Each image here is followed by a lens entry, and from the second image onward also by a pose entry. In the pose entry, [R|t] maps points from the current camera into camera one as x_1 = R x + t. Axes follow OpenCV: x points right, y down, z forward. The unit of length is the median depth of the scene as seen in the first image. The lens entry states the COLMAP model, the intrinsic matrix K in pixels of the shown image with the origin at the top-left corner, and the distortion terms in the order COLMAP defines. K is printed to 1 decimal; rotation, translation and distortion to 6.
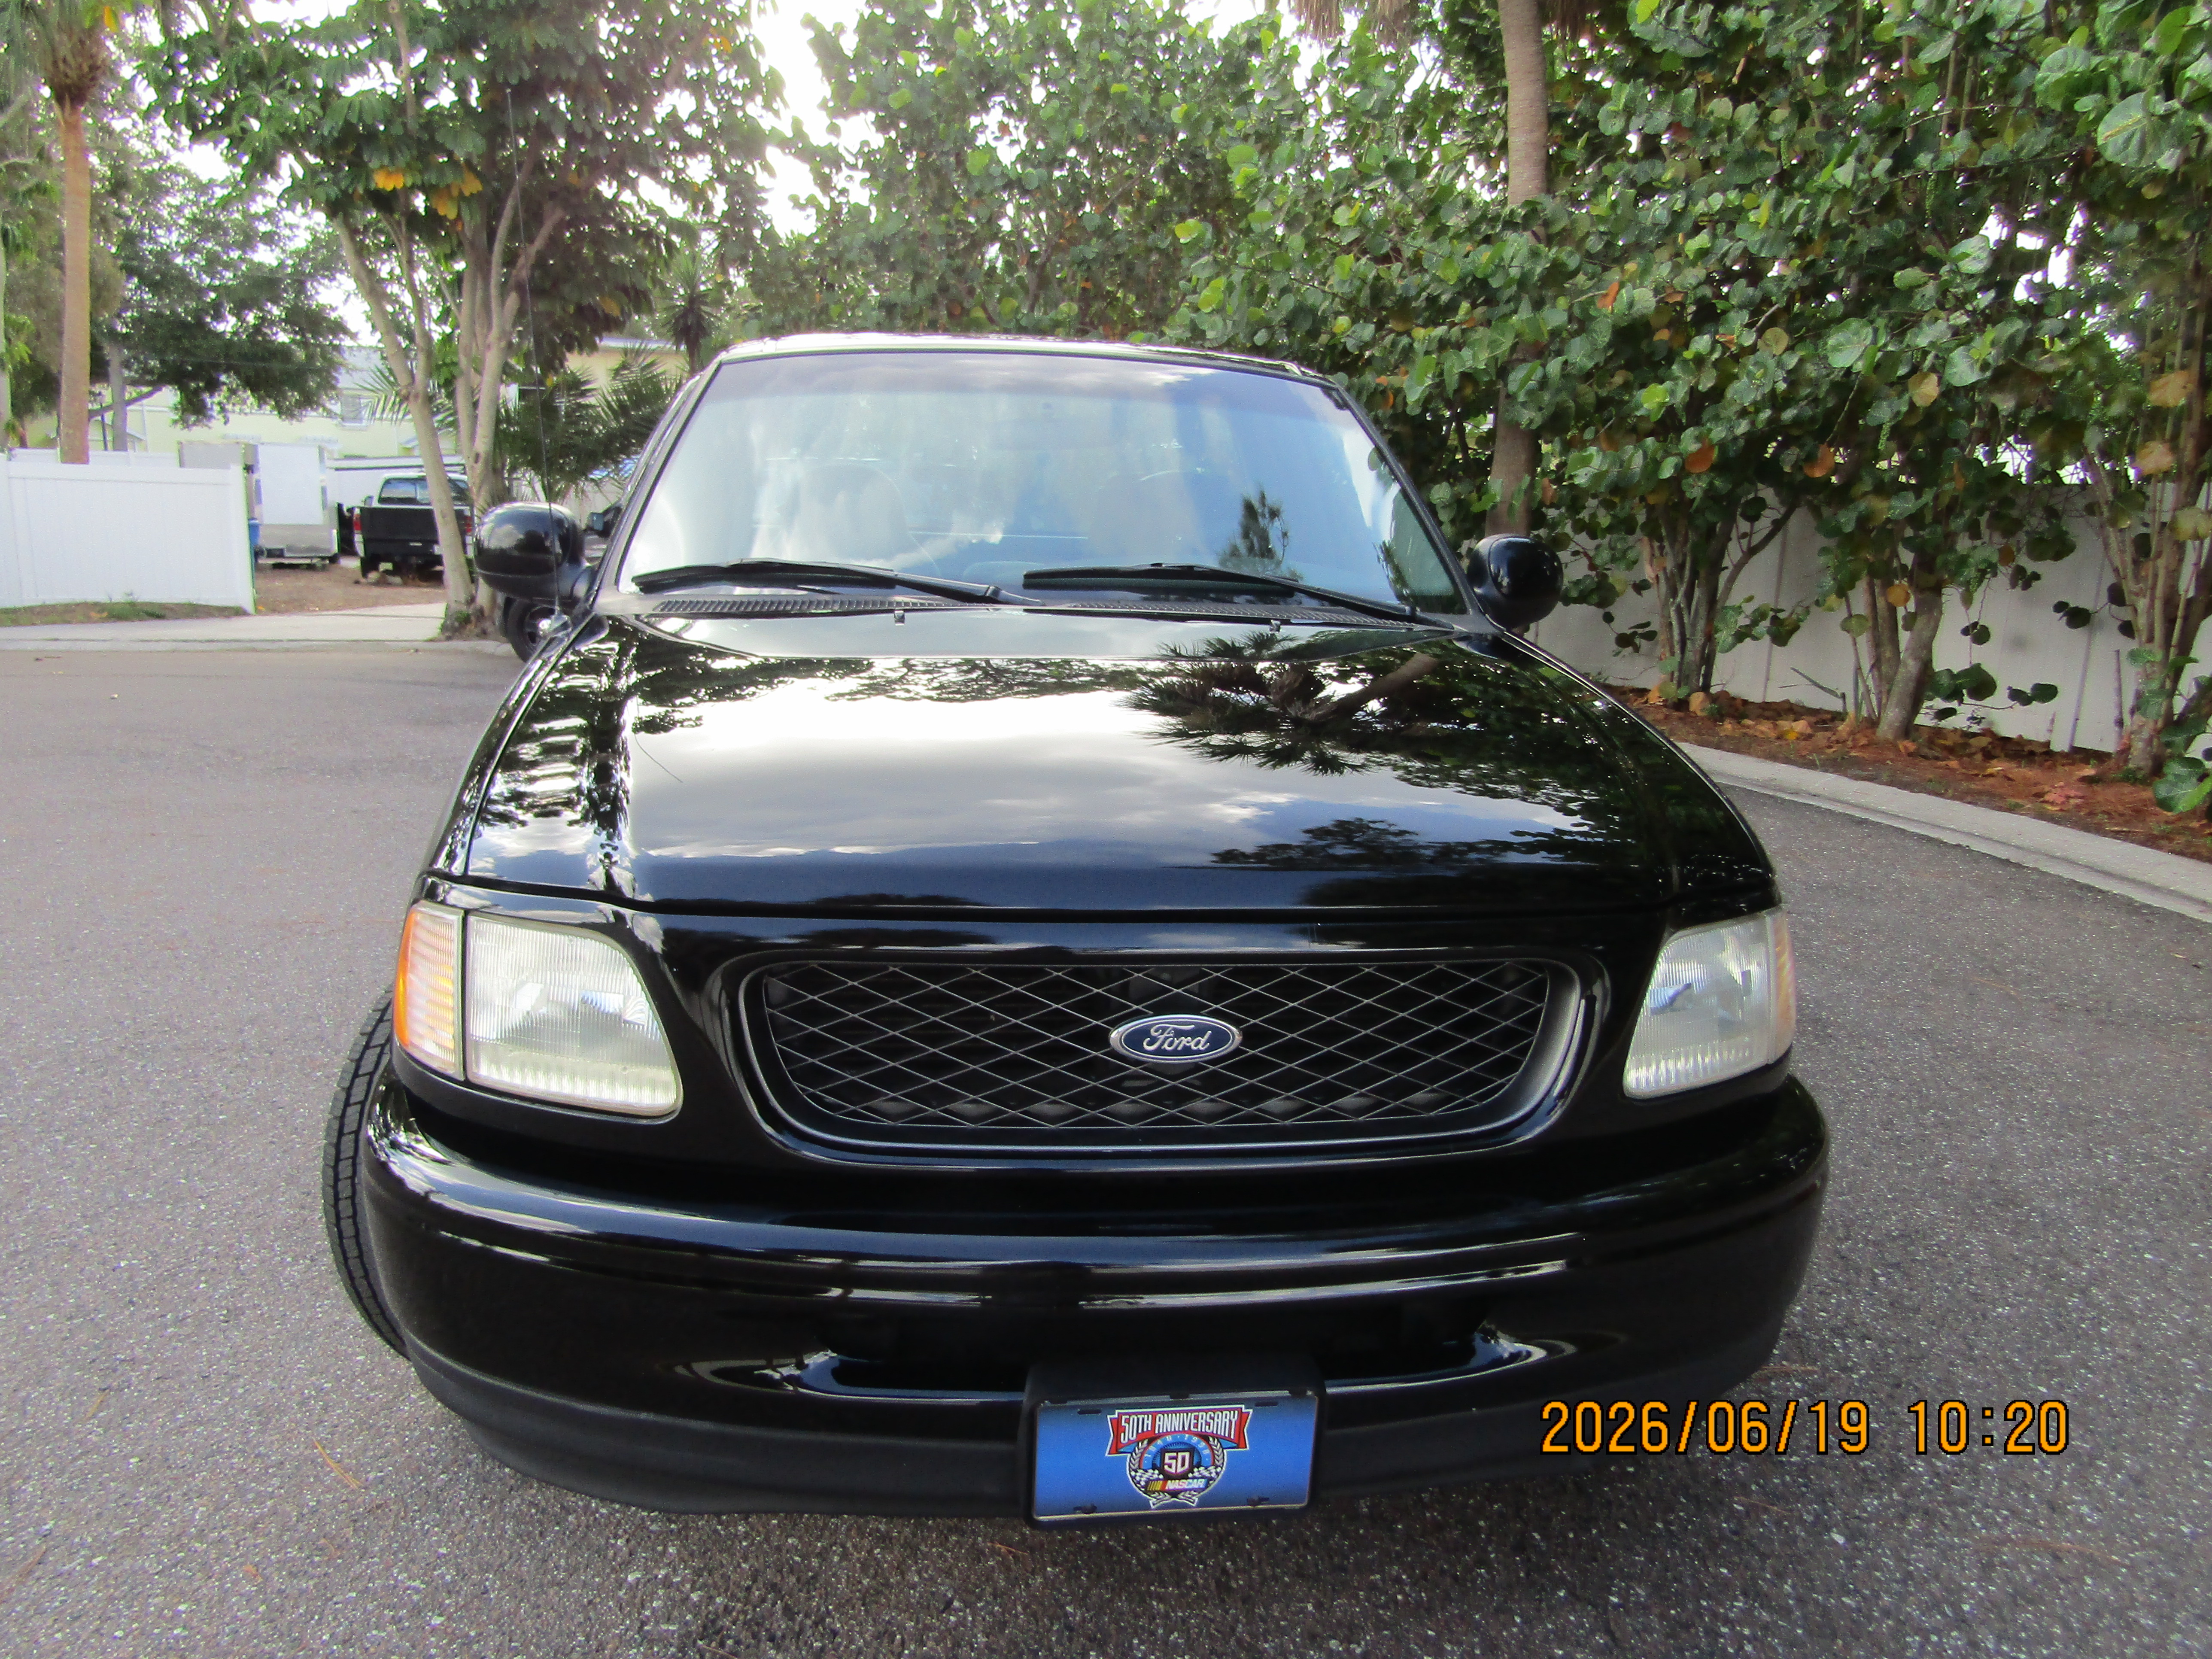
lens RADIAL K [[1563.8, 0, 1095.1], [0, 1563.8, 833.8], [0, 0, 1]] dist [-0.015461, 0.008343]
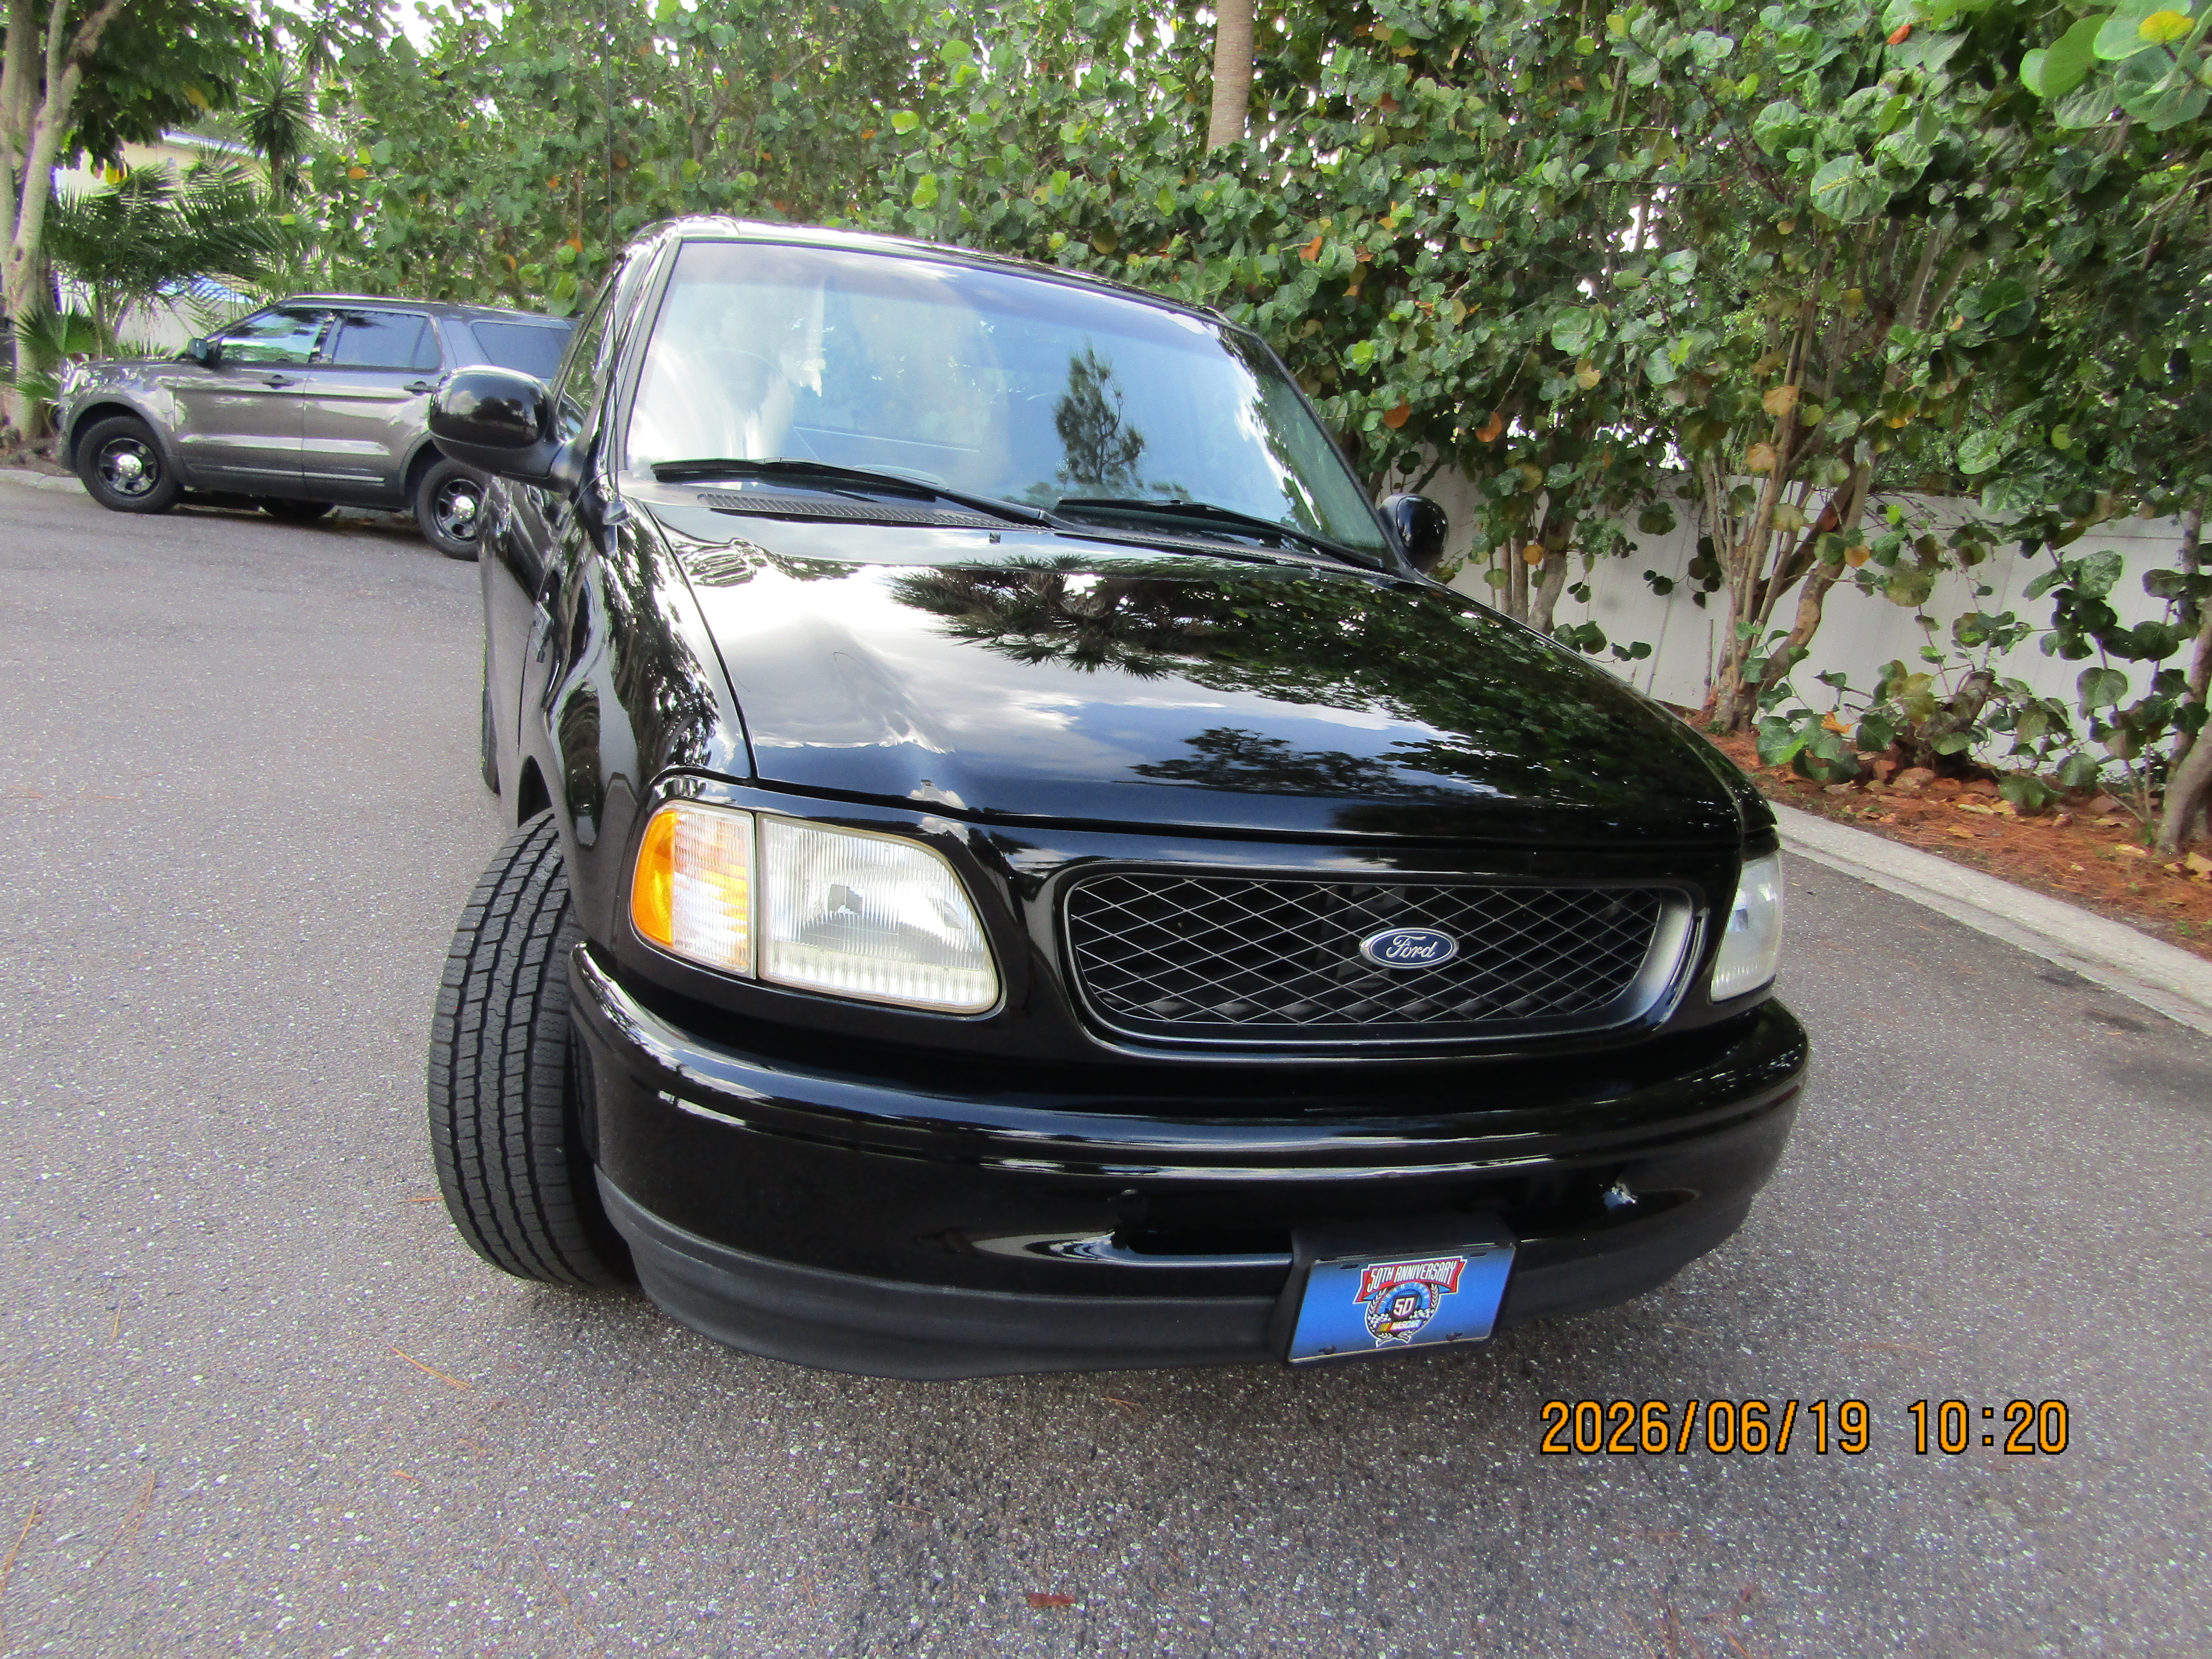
lens RADIAL K [[1563.8, 0, 1104.3], [0, 1563.8, 833.6], [0, 0, 1]] dist [-0.015461, 0.008343]
pose [[0.961225, 0.032193, 0.273879, -0.110764], [-0.049421, 0.997194, 0.056237, -0.001546], [-0.271300, -0.067592, 0.960119, -0.009461]]
